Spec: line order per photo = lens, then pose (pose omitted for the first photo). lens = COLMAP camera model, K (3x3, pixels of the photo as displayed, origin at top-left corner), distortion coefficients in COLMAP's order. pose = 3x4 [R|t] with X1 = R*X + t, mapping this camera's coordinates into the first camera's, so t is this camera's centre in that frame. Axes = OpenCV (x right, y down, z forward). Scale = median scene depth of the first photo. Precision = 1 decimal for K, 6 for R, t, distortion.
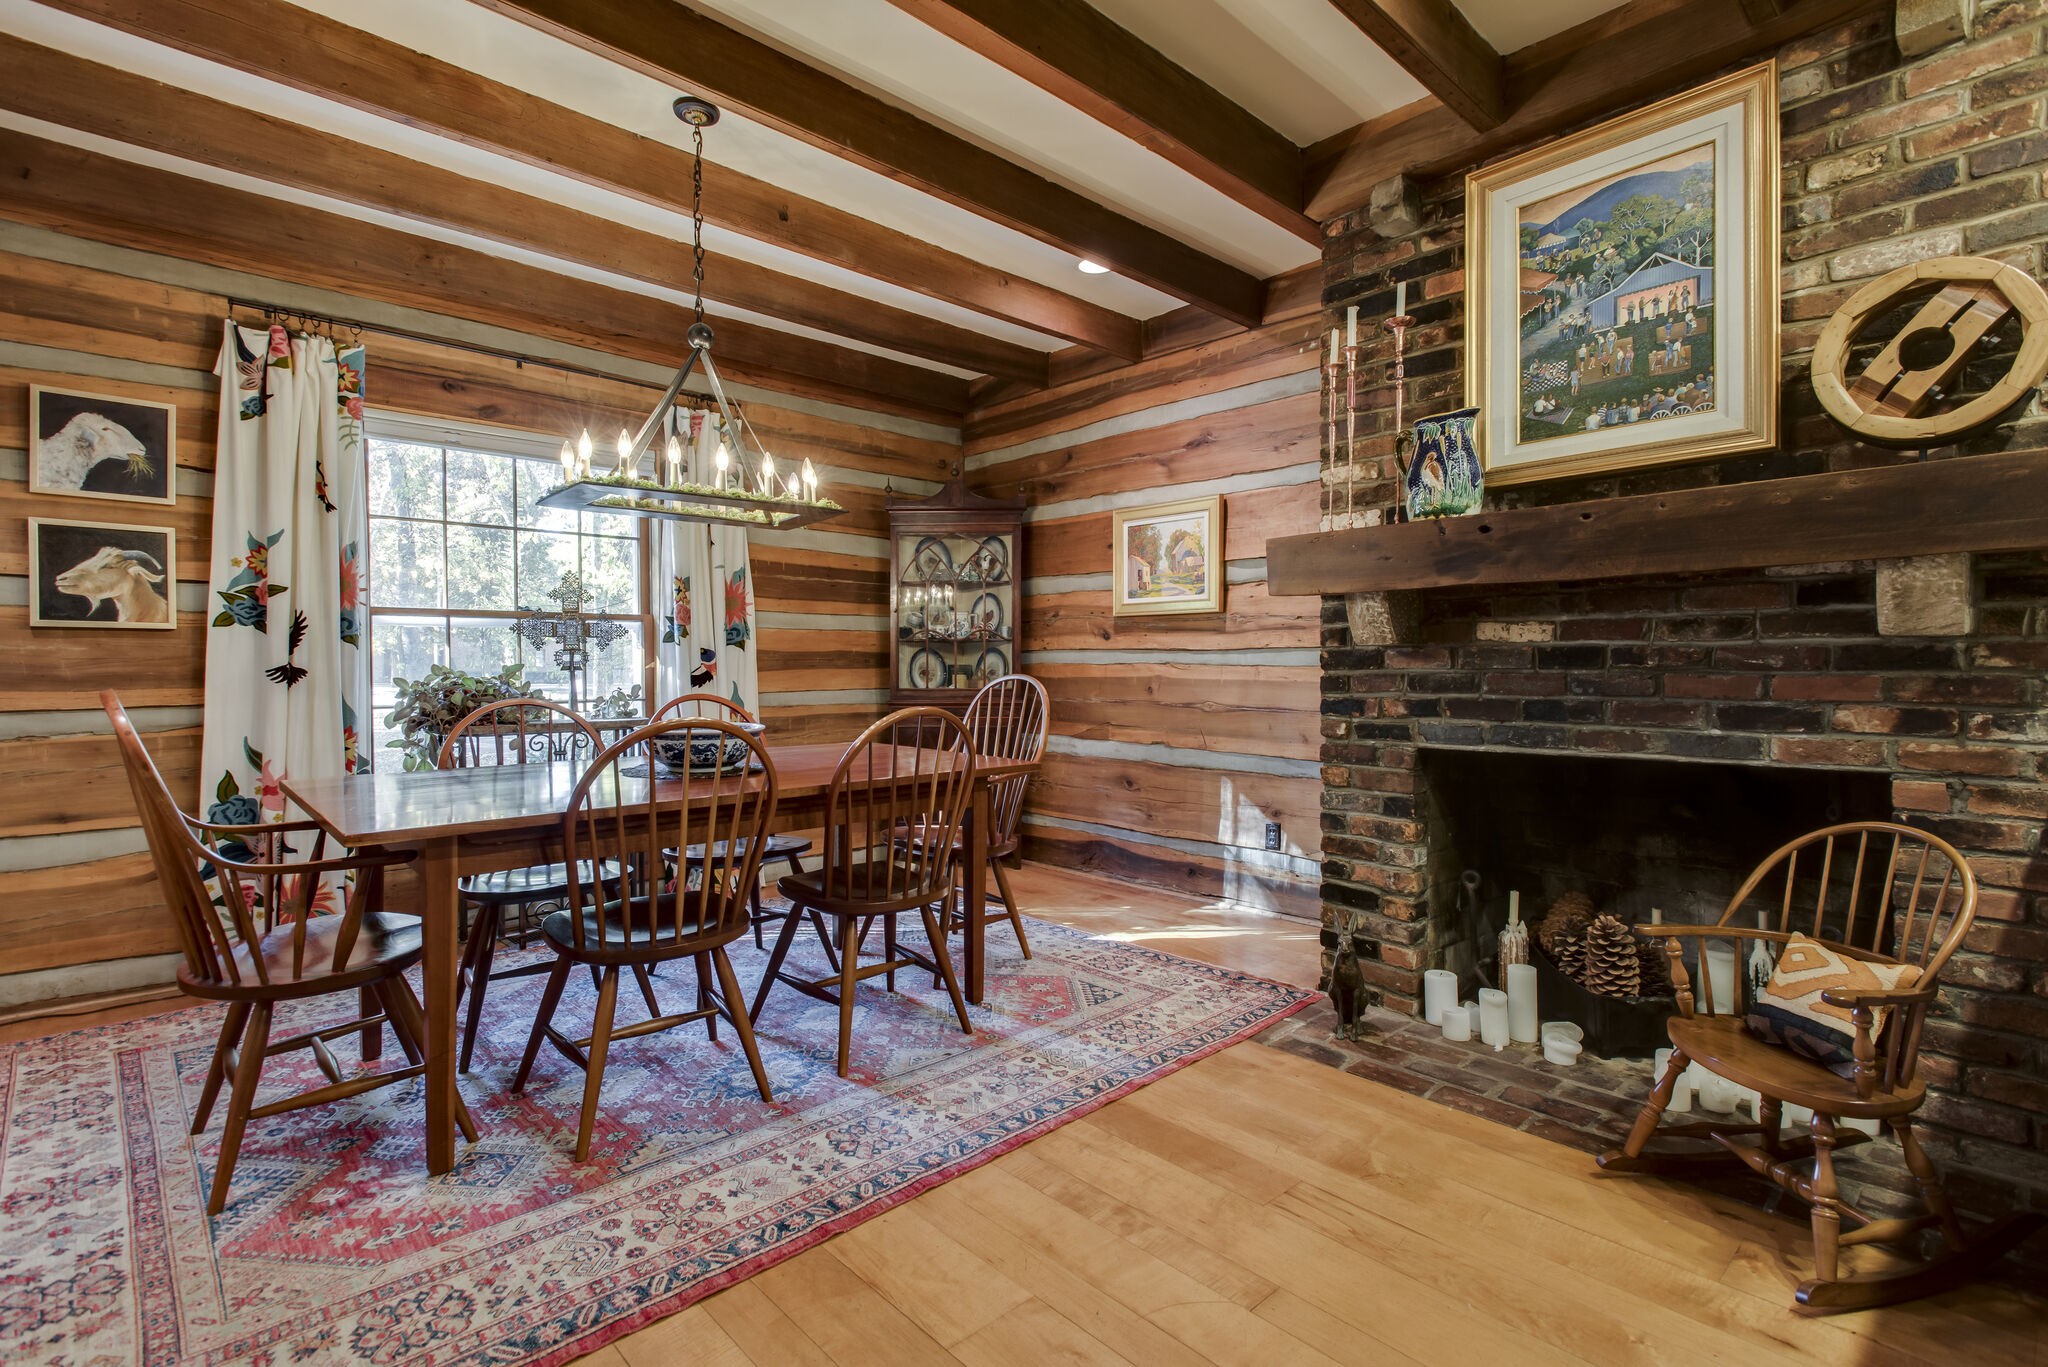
lens RADIAL K [[963.5, 0, 1028.0], [0, 963.5, 677.6], [0, 0, 1]] dist [0.018632, -0.006082]
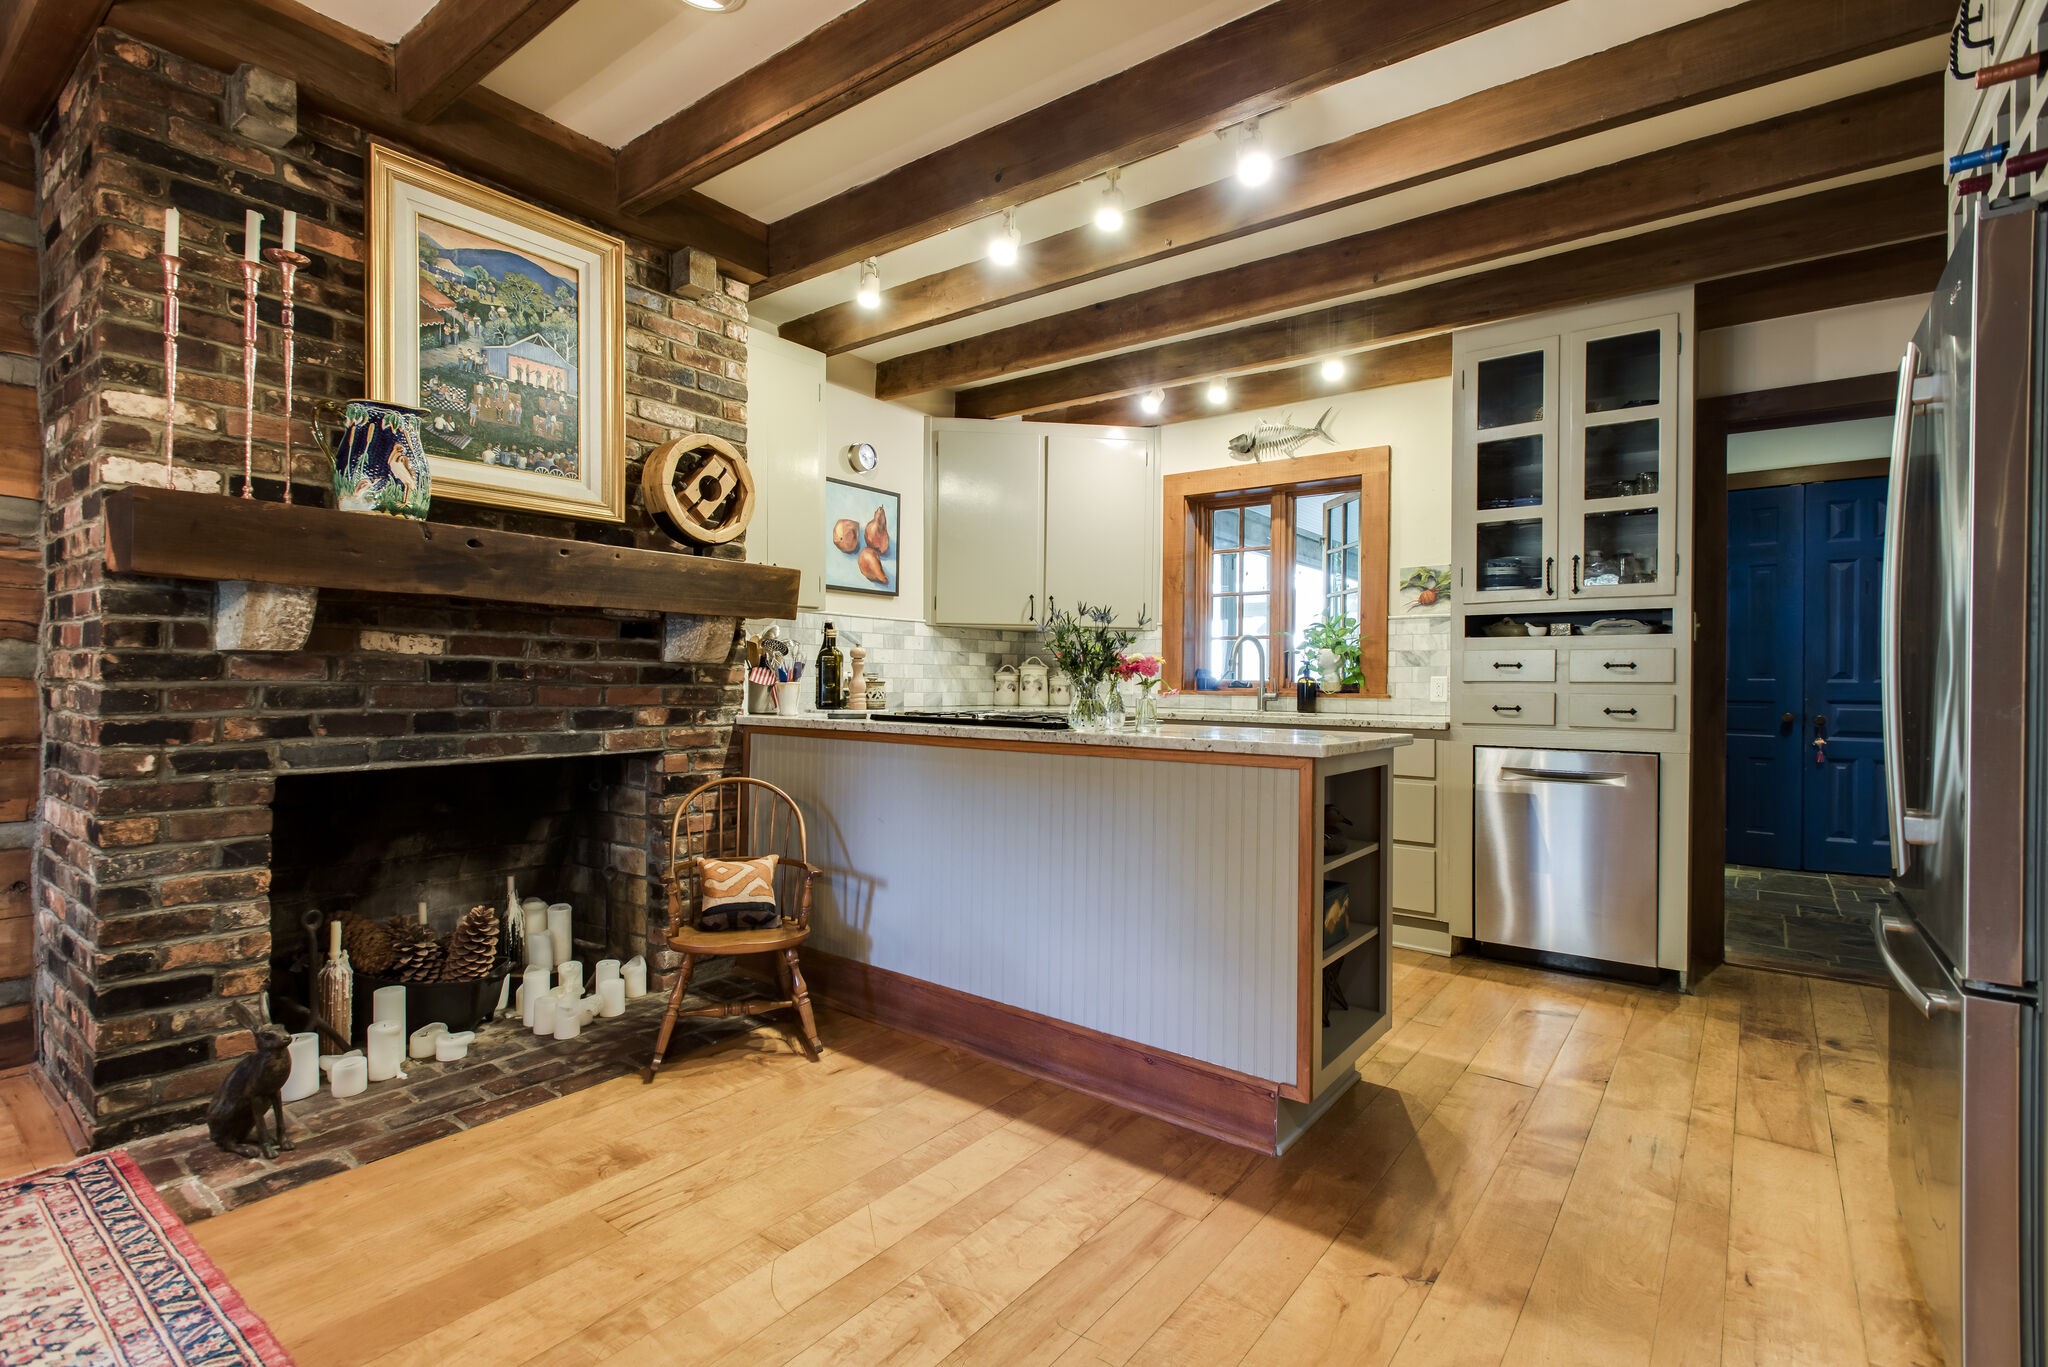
lens RADIAL K [[963.5, 0, 1028.0], [0, 963.5, 677.6], [0, 0, 1]] dist [0.018632, -0.006082]
pose [[-0.172399, 0.001991, 0.985025, -0.613832], [-0.003487, 0.999990, -0.002632, -0.013282], [-0.985021, -0.003888, -0.172390, 0.597785]]
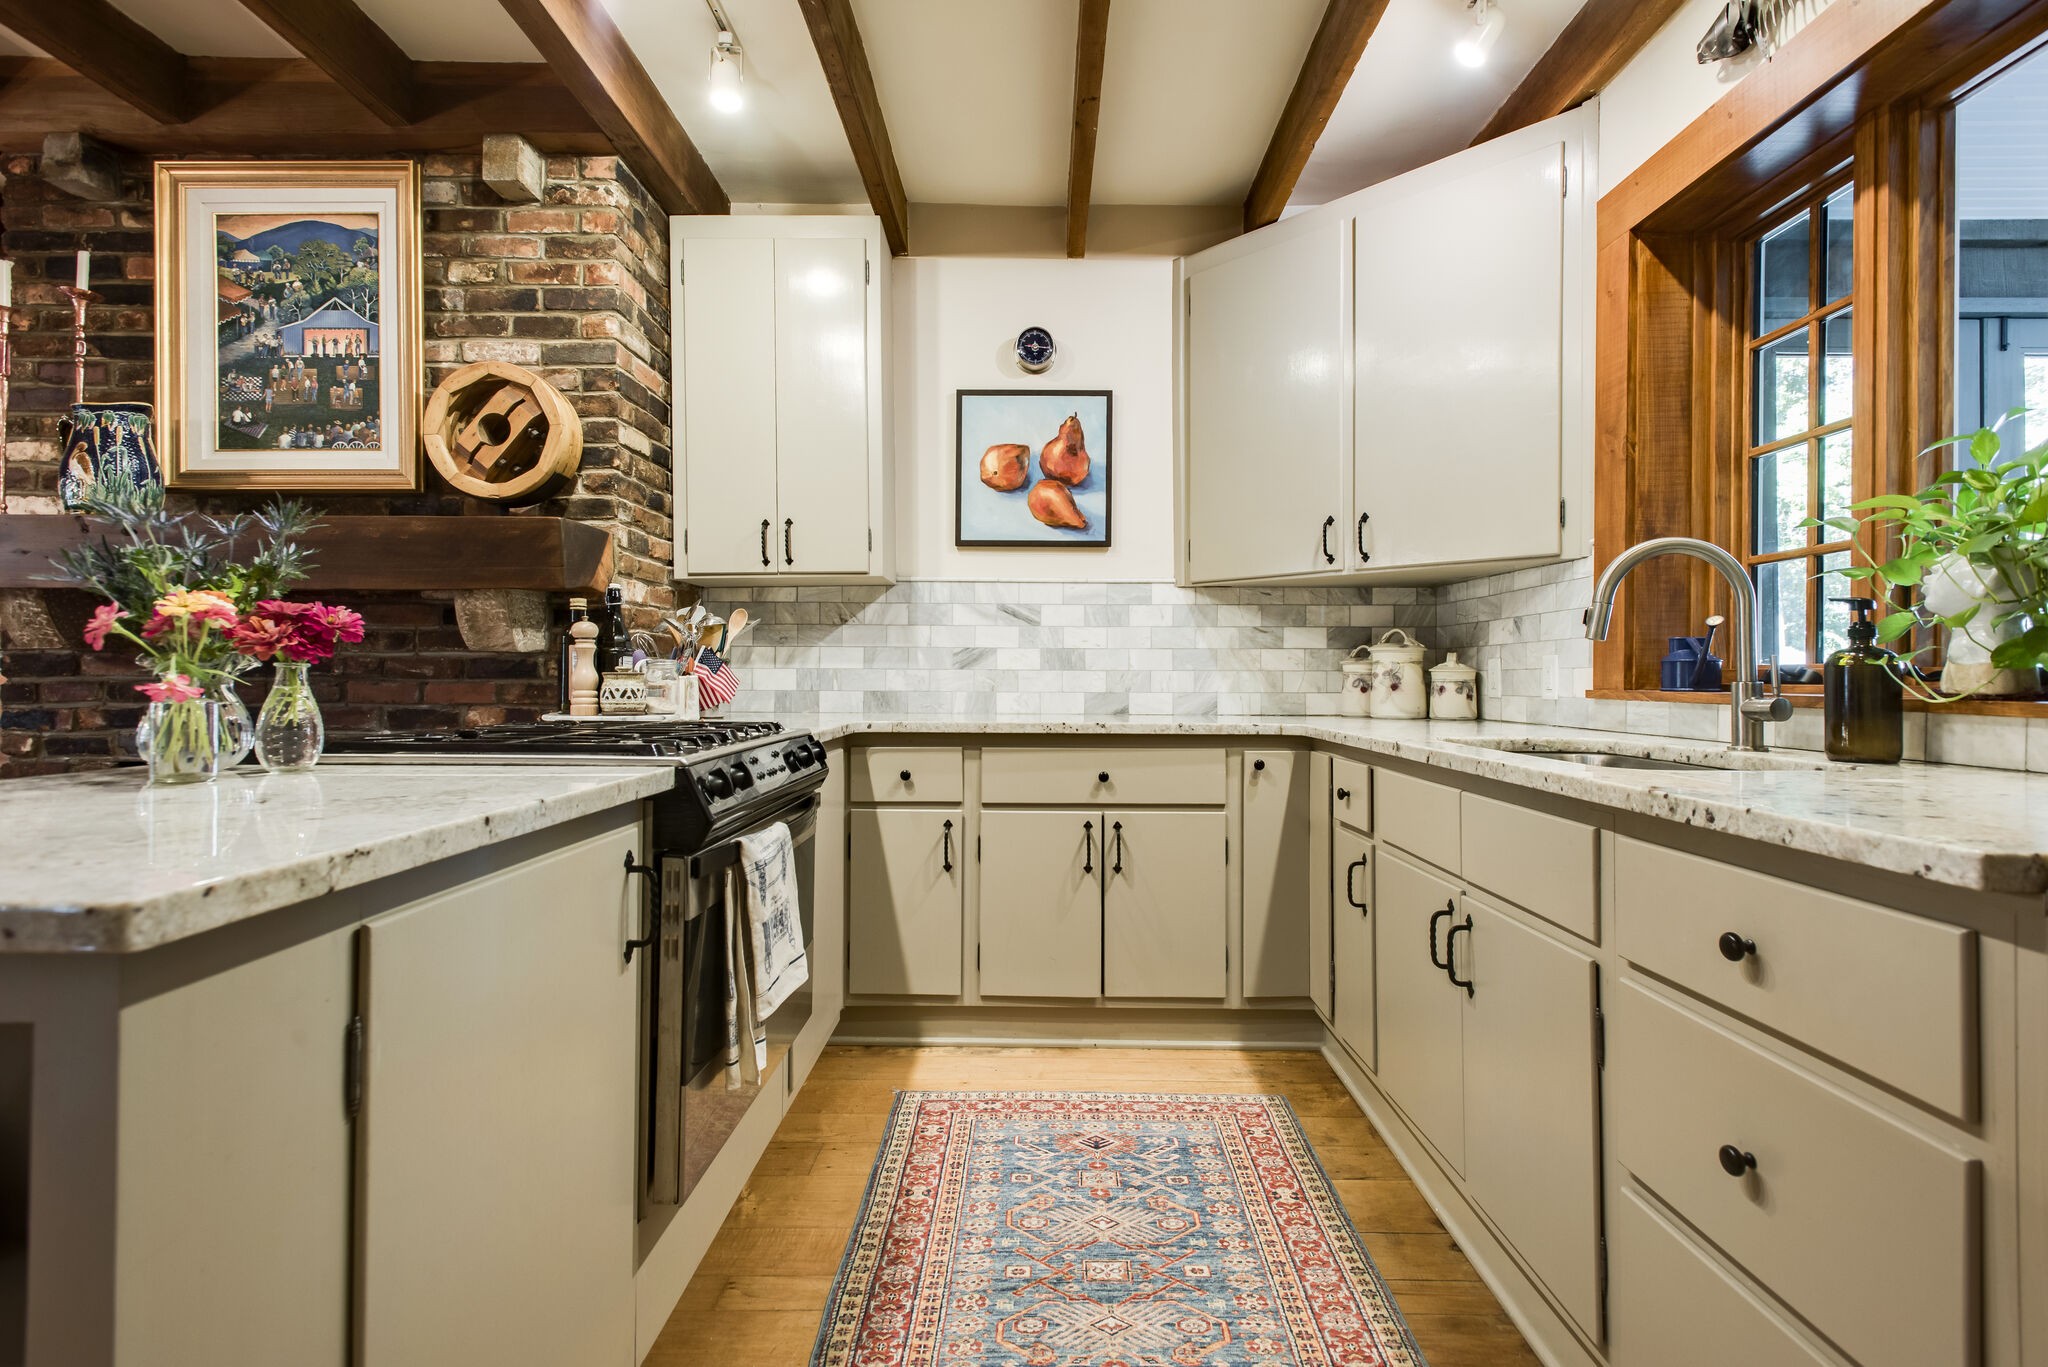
lens RADIAL K [[963.5, 0, 1028.0], [0, 963.5, 677.6], [0, 0, 1]] dist [0.018632, -0.006082]
pose [[0.687186, 0.002805, 0.726476, 0.378127], [0.002817, 0.999975, -0.006525, 0.001239], [-0.726476, 0.006530, 0.687161, -0.312002]]
